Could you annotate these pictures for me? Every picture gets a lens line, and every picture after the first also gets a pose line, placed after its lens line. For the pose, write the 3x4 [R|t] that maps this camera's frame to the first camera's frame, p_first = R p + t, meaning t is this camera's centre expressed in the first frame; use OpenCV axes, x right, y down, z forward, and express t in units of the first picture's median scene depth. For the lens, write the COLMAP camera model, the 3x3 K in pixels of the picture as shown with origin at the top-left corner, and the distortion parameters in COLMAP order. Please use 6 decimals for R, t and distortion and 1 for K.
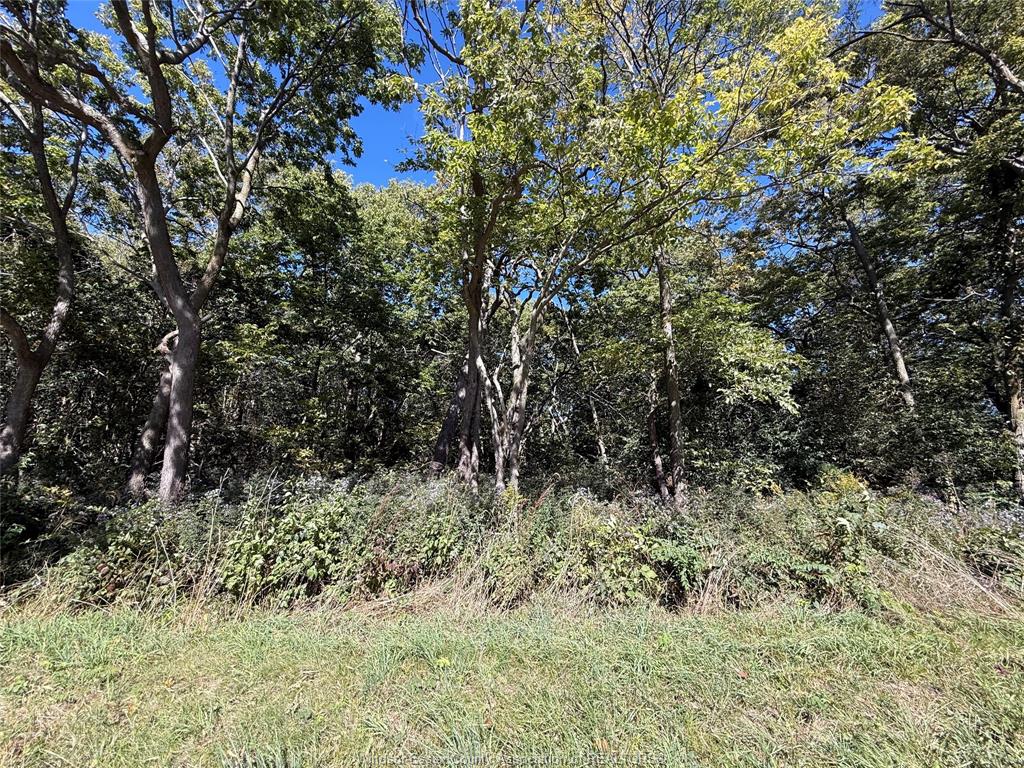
lens RADIAL K [[411.7, 0, 513.2], [0, 411.7, 378.6], [0, 0, 1]] dist [-0.002604, -0.000148]
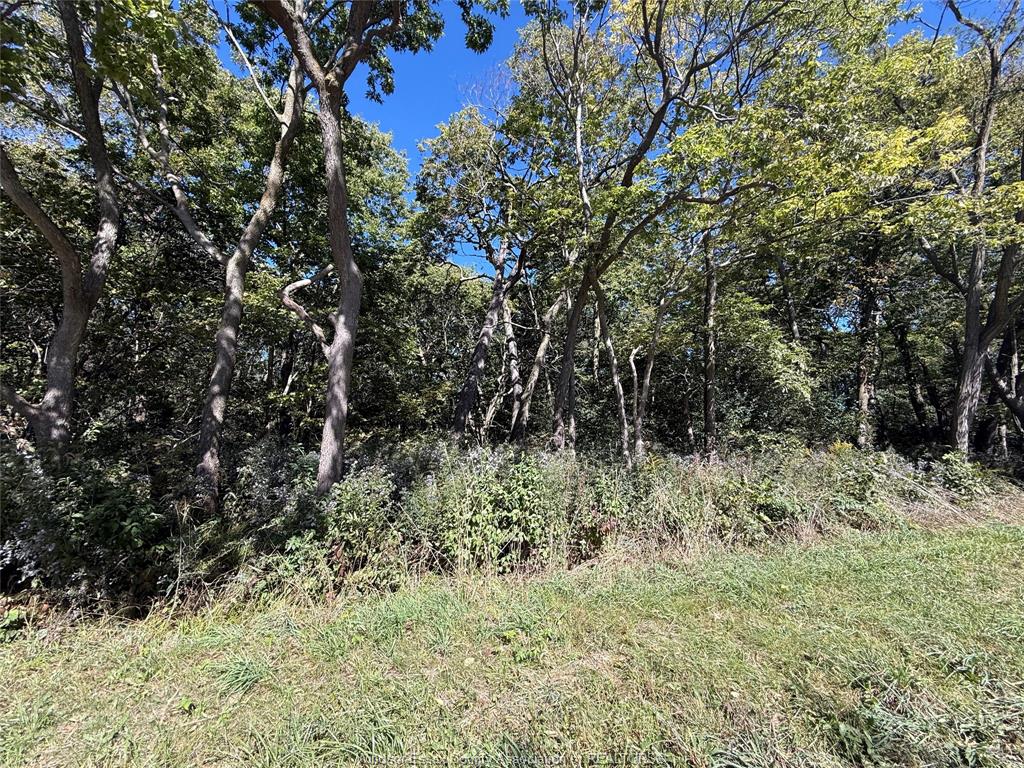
lens RADIAL K [[411.7, 0, 528.0], [0, 411.7, 376.4], [0, 0, 1]] dist [-0.002604, -0.000148]
pose [[0.949359, 0.036318, 0.312086, -0.533793], [-0.057450, 0.996616, 0.058783, -0.000449], [-0.308895, -0.073735, 0.948233, 0.027817]]
